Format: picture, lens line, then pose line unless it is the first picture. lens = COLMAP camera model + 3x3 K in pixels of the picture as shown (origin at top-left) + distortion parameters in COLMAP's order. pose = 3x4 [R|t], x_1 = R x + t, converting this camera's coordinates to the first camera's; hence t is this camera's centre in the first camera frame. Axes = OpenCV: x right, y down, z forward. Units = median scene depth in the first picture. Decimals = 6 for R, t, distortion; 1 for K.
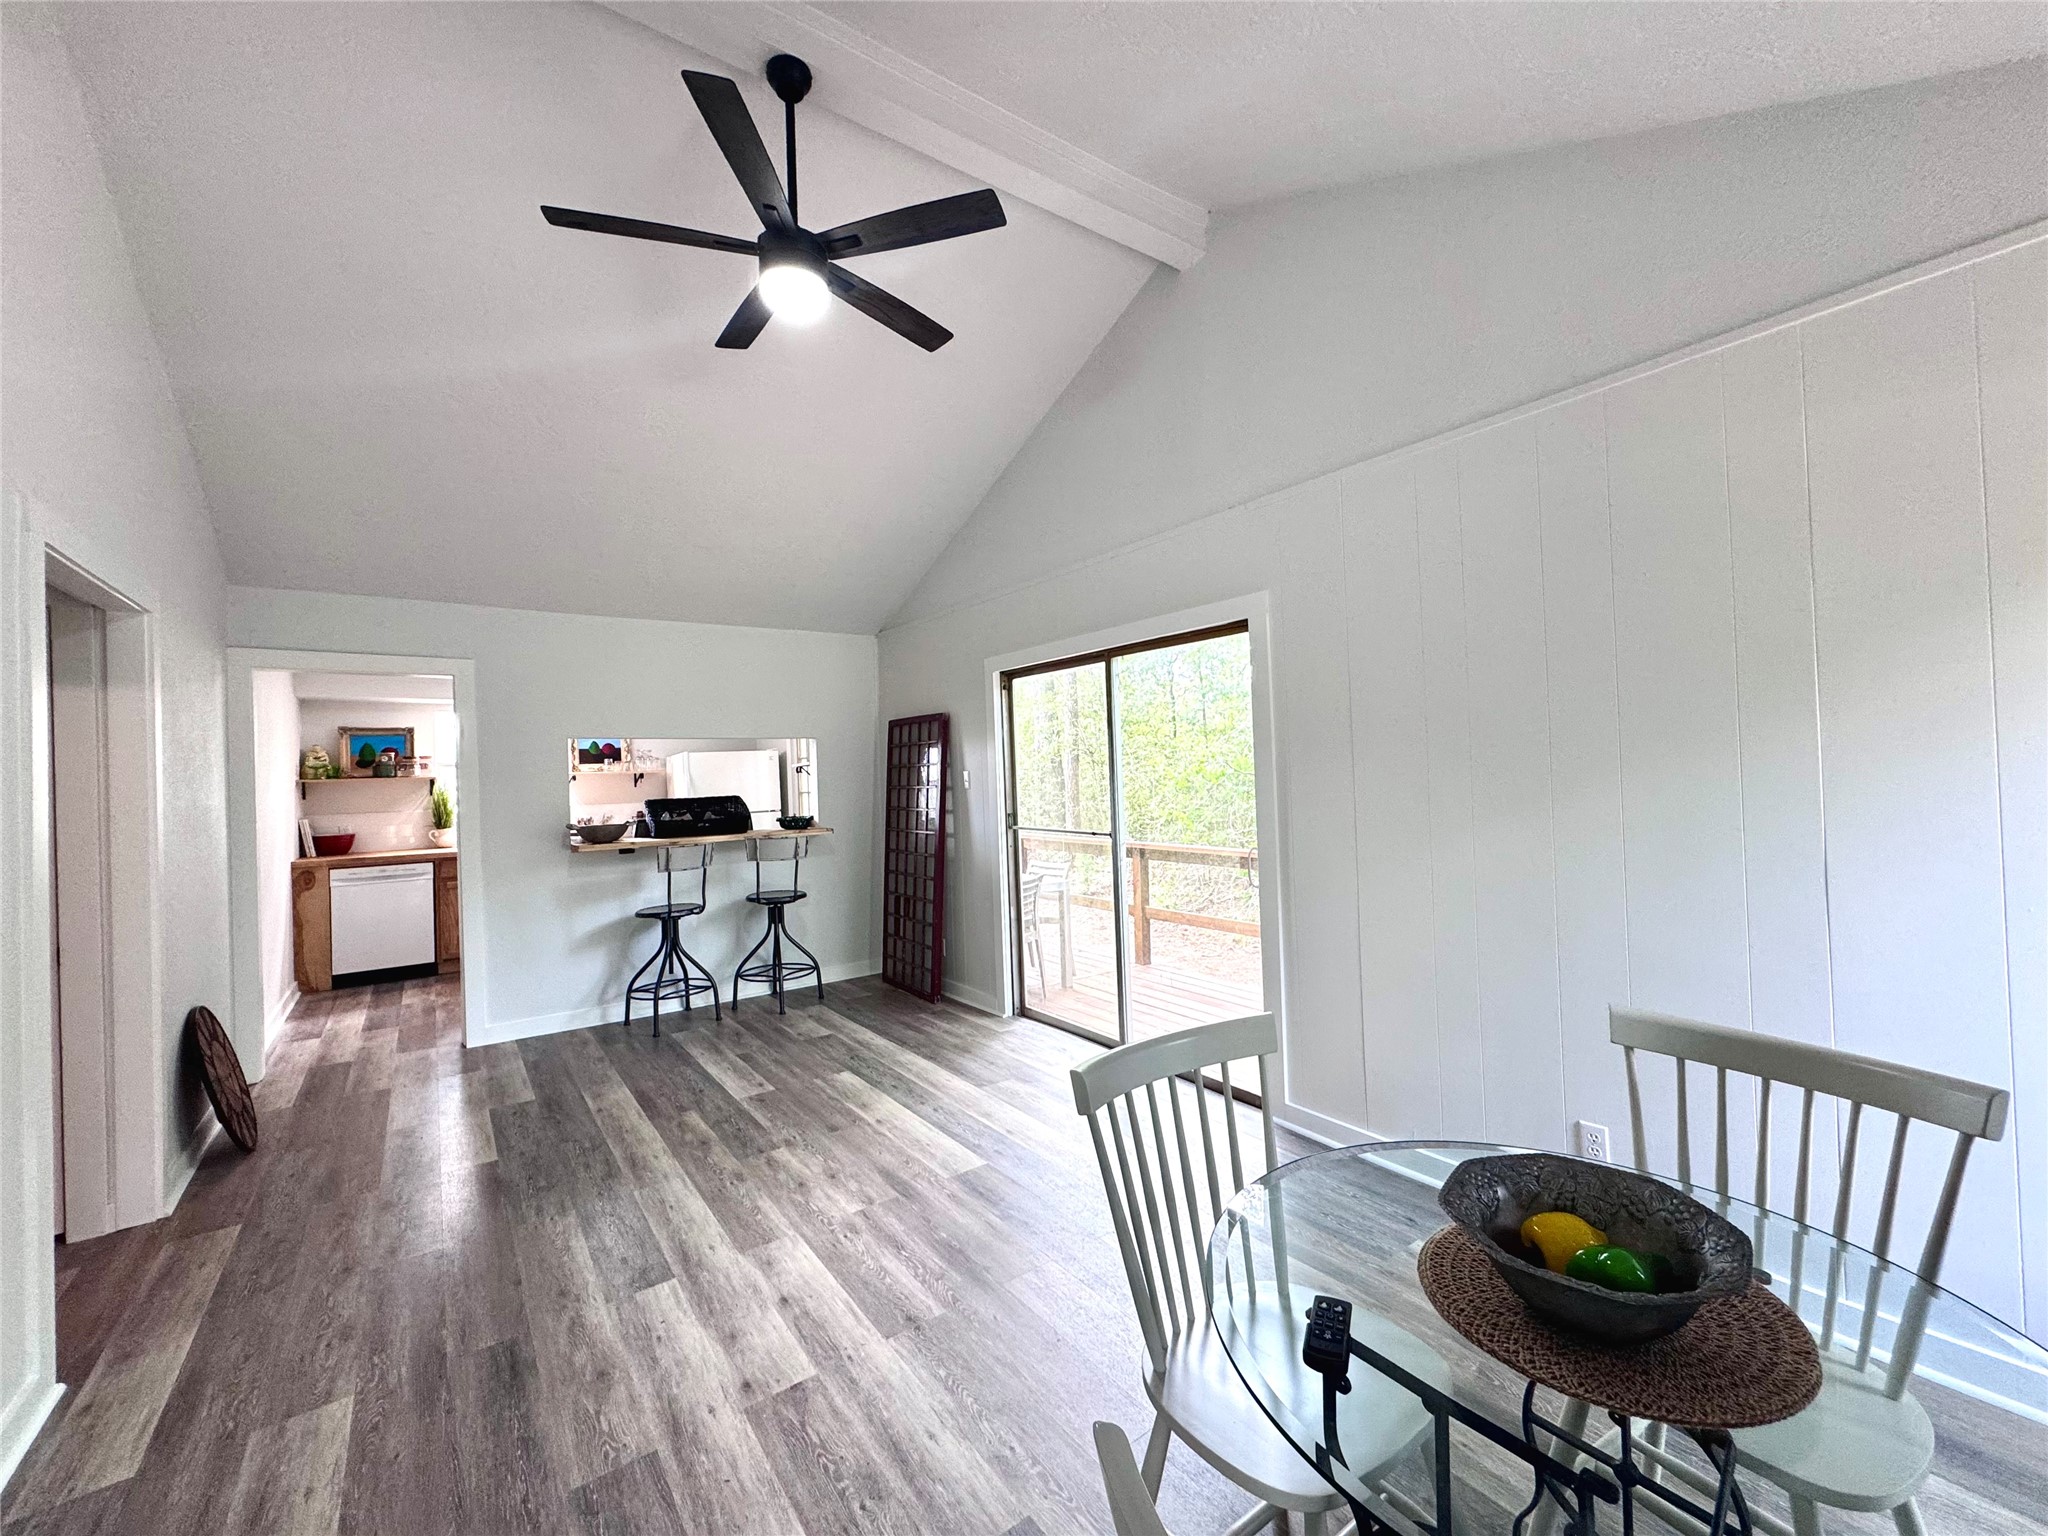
lens RADIAL K [[818.2, 0, 1024.0], [0, 818.2, 768.0], [0, 0, 1]] dist [-0.003742, 0.000696]
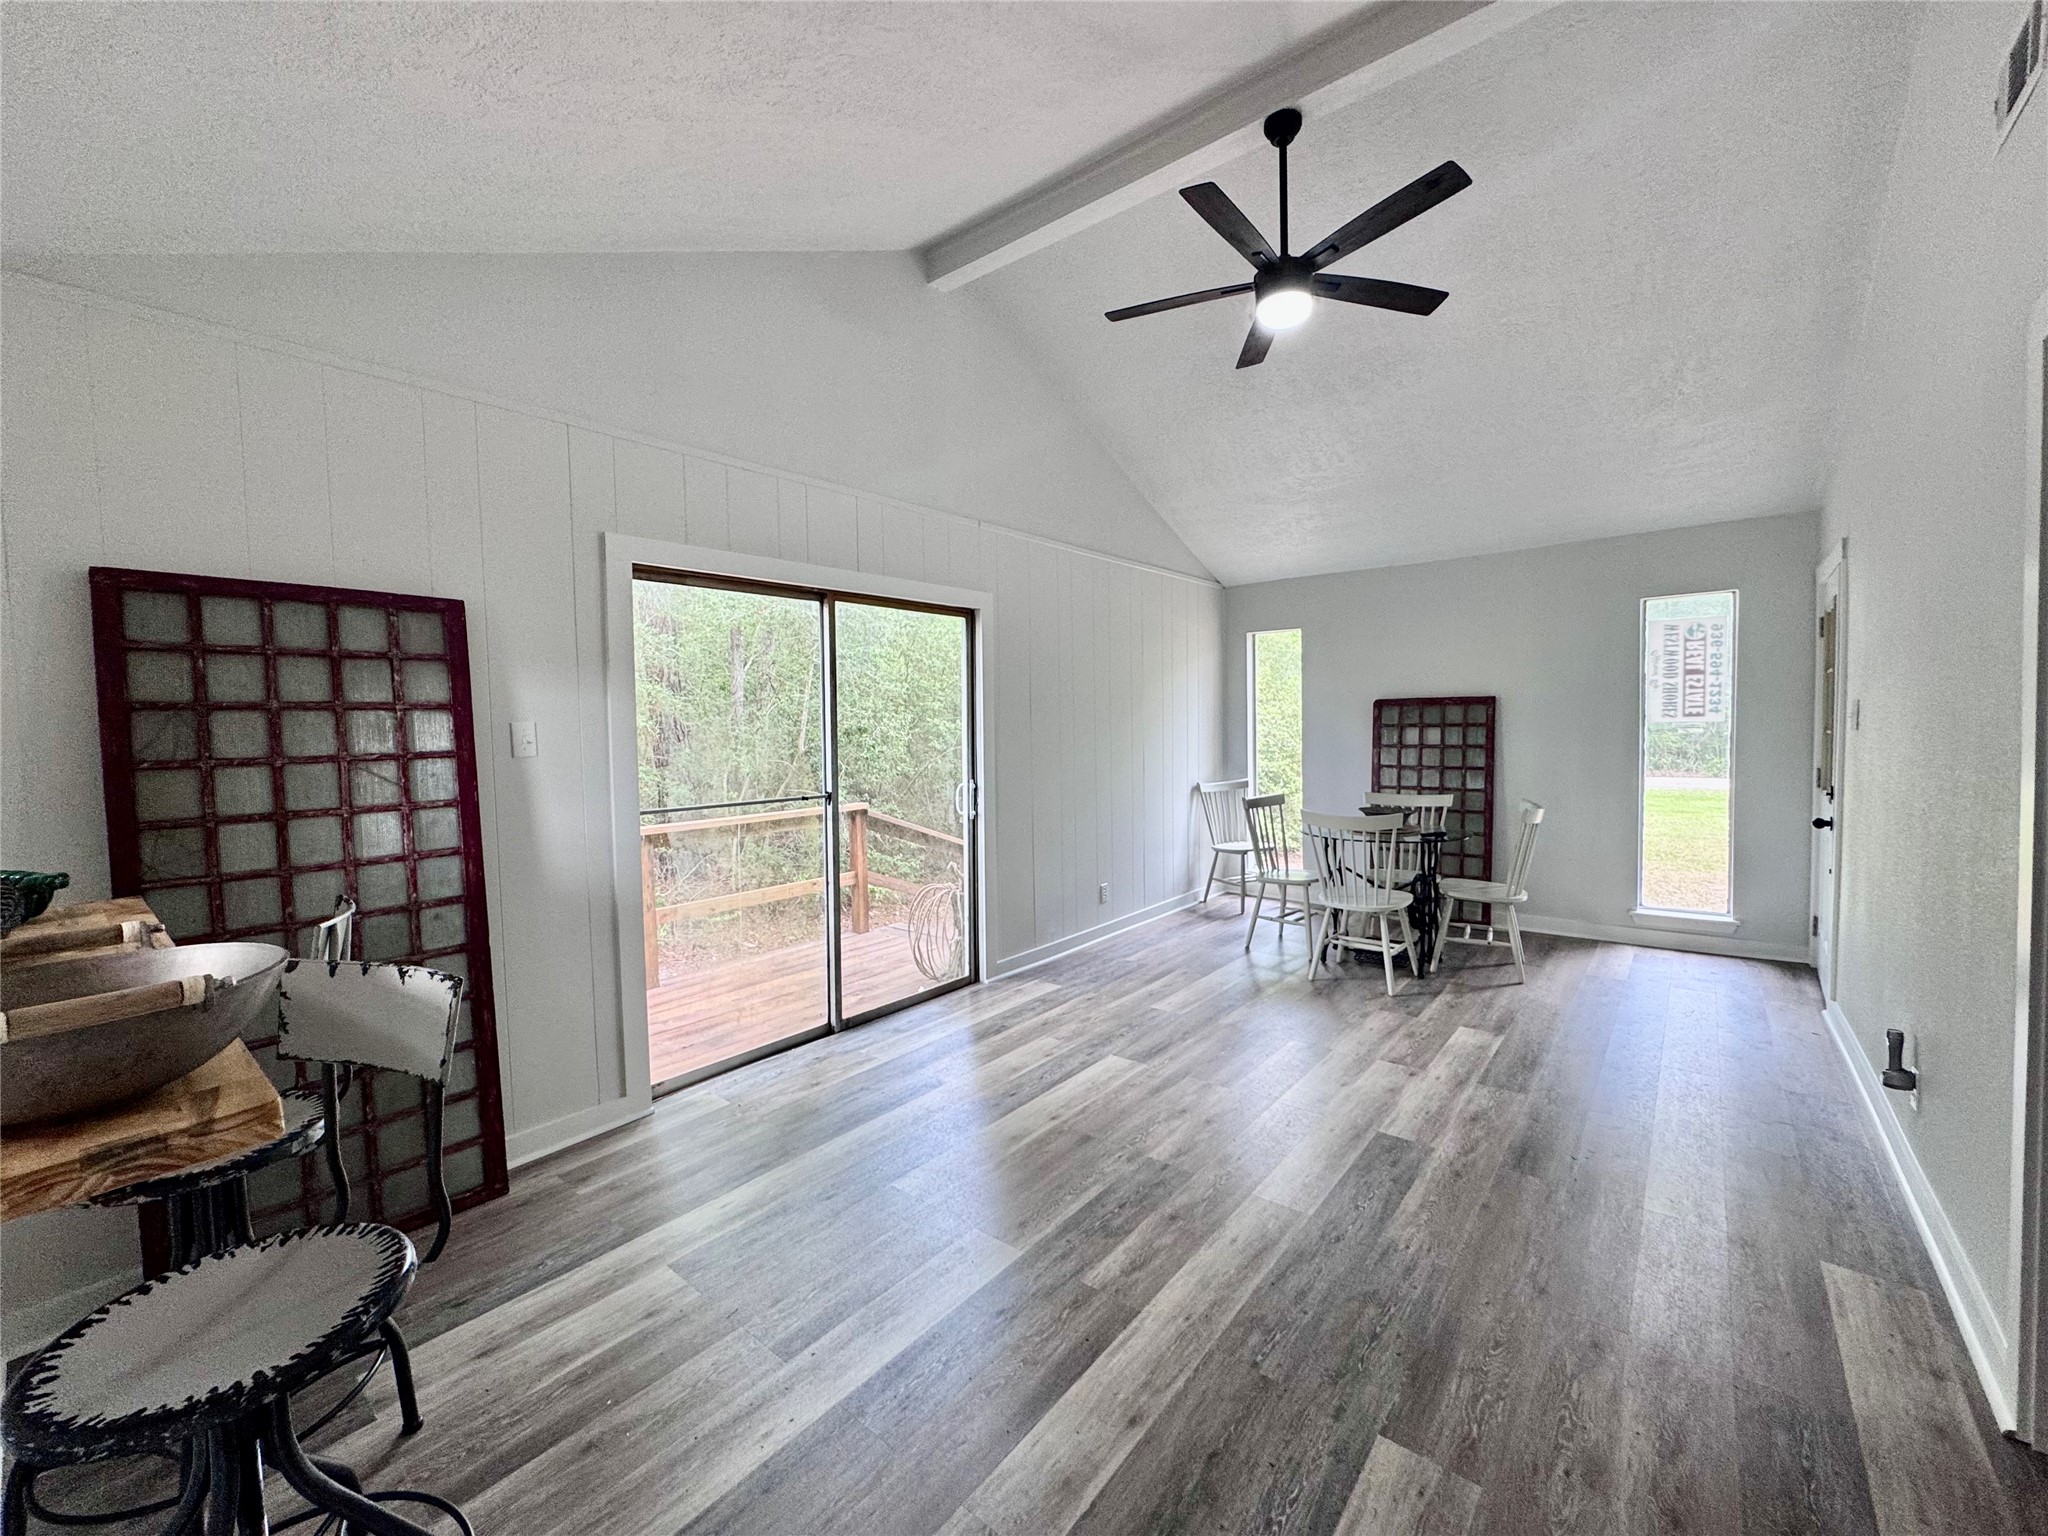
lens RADIAL K [[818.2, 0, 1024.0], [0, 818.2, 768.0], [0, 0, 1]] dist [-0.003742, 0.000696]
pose [[-0.245612, -0.014441, 0.969261, -0.878074], [0.023419, 0.999509, 0.020826, 0.039531], [-0.969085, 0.027815, -0.245153, 1.082491]]
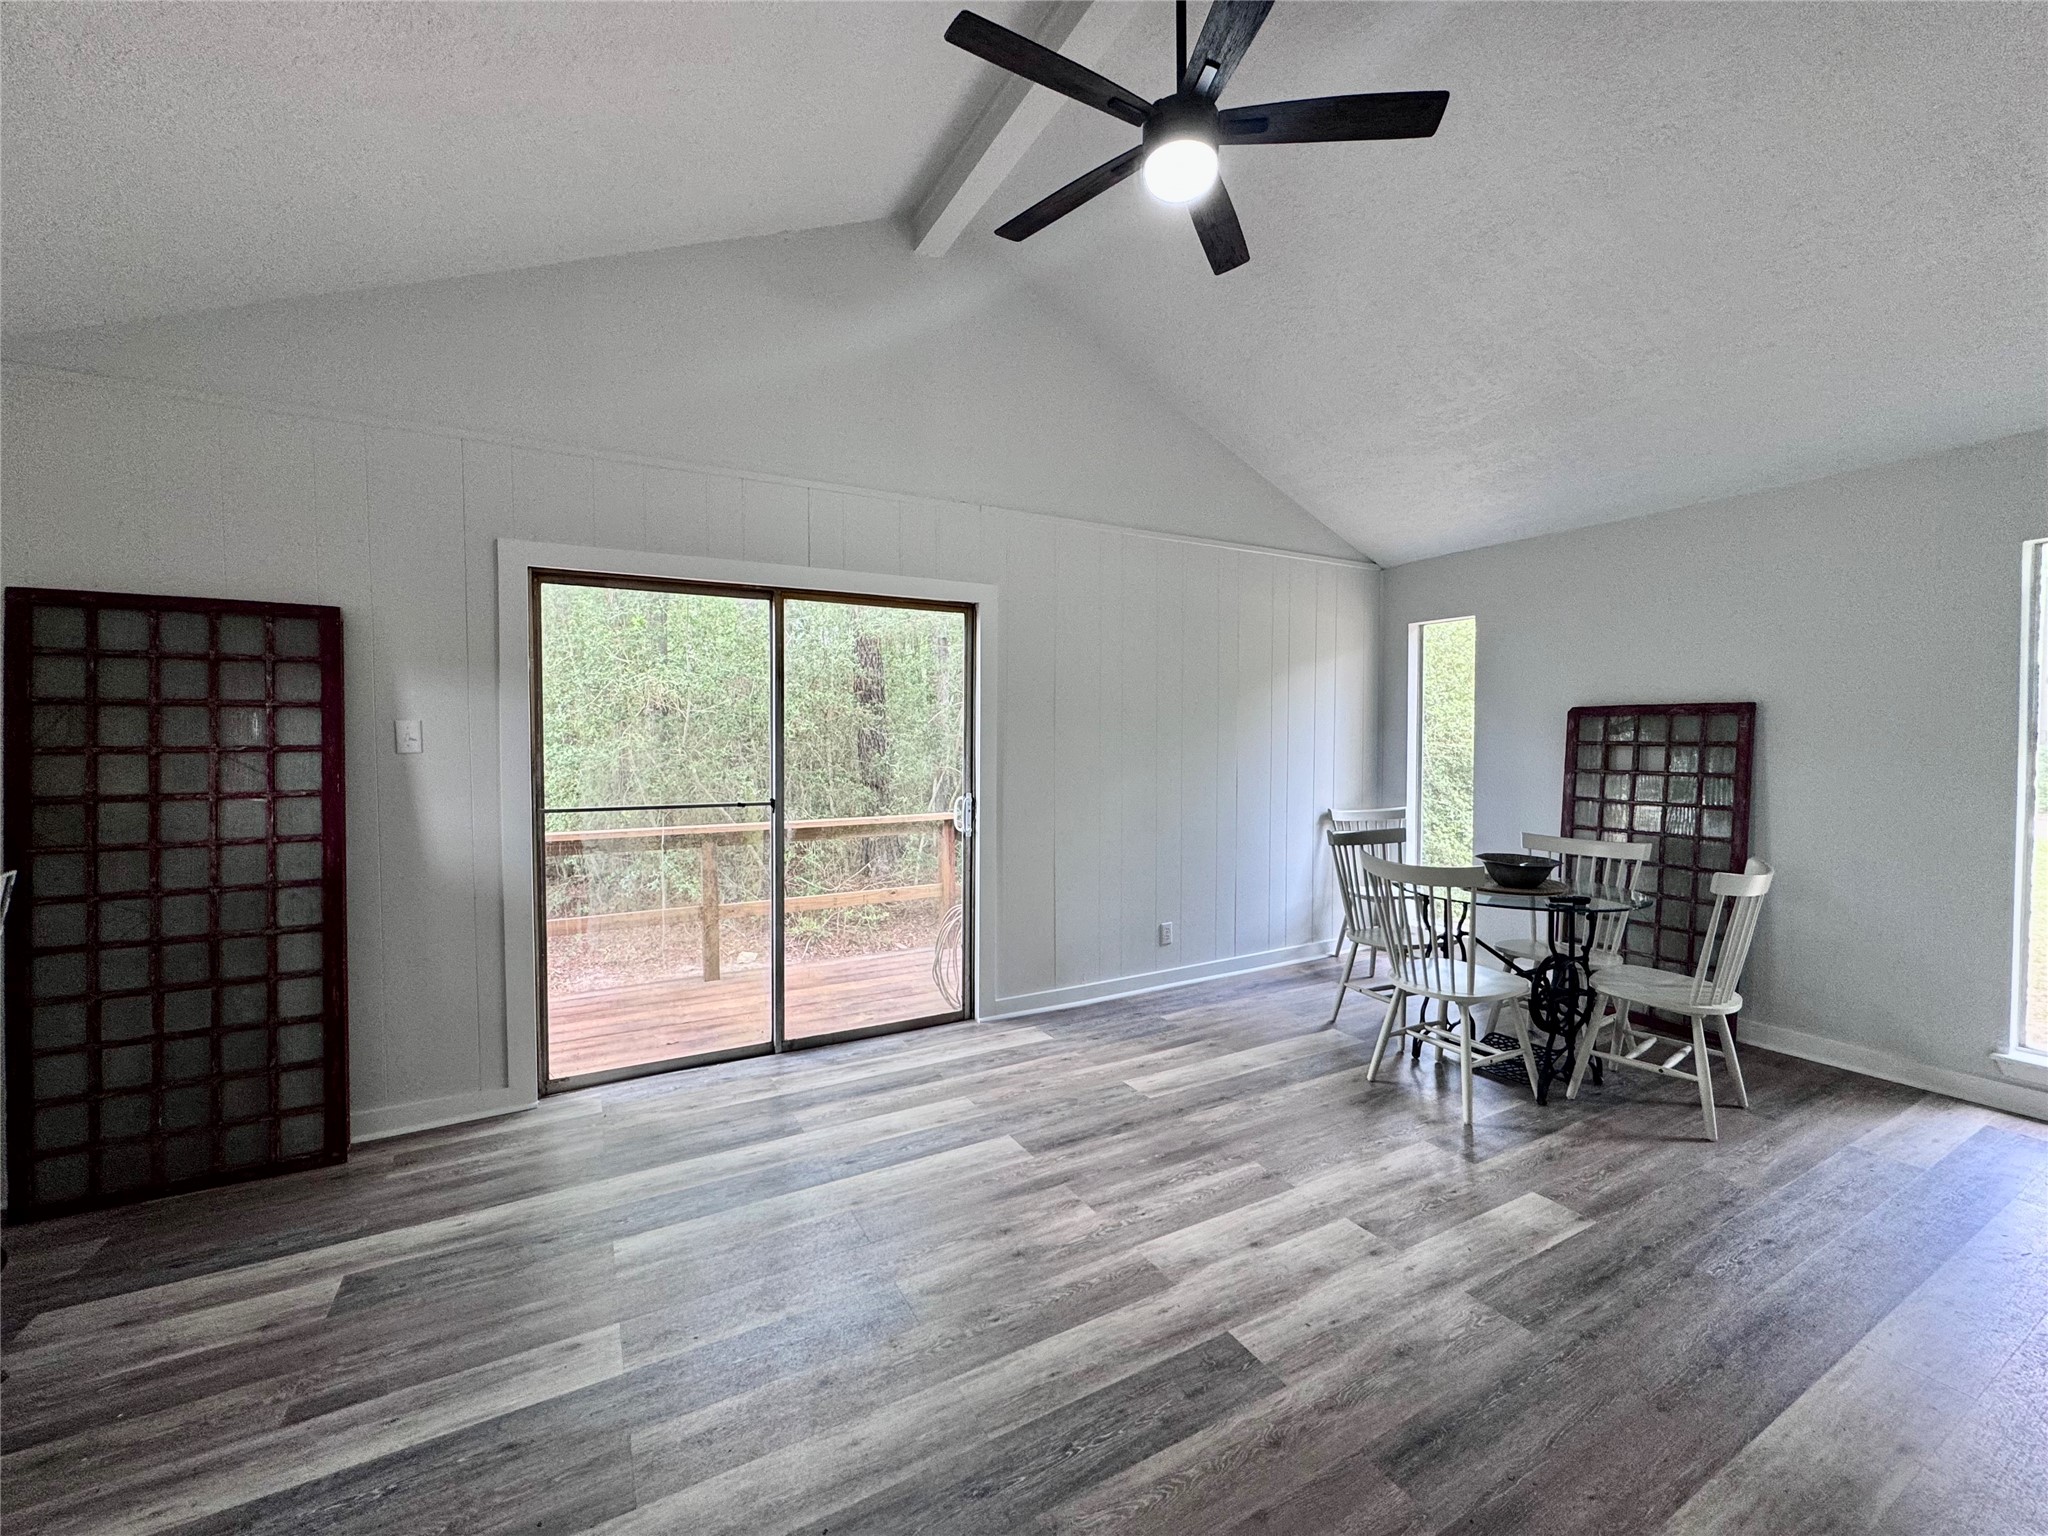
lens RADIAL K [[818.2, 0, 1024.0], [0, 818.2, 768.0], [0, 0, 1]] dist [-0.003742, 0.000696]
pose [[0.125280, -0.003521, 0.992115, -0.762382], [-0.005997, 0.999973, 0.004306, 0.041699], [-0.992103, -0.006489, 0.125255, 0.674270]]
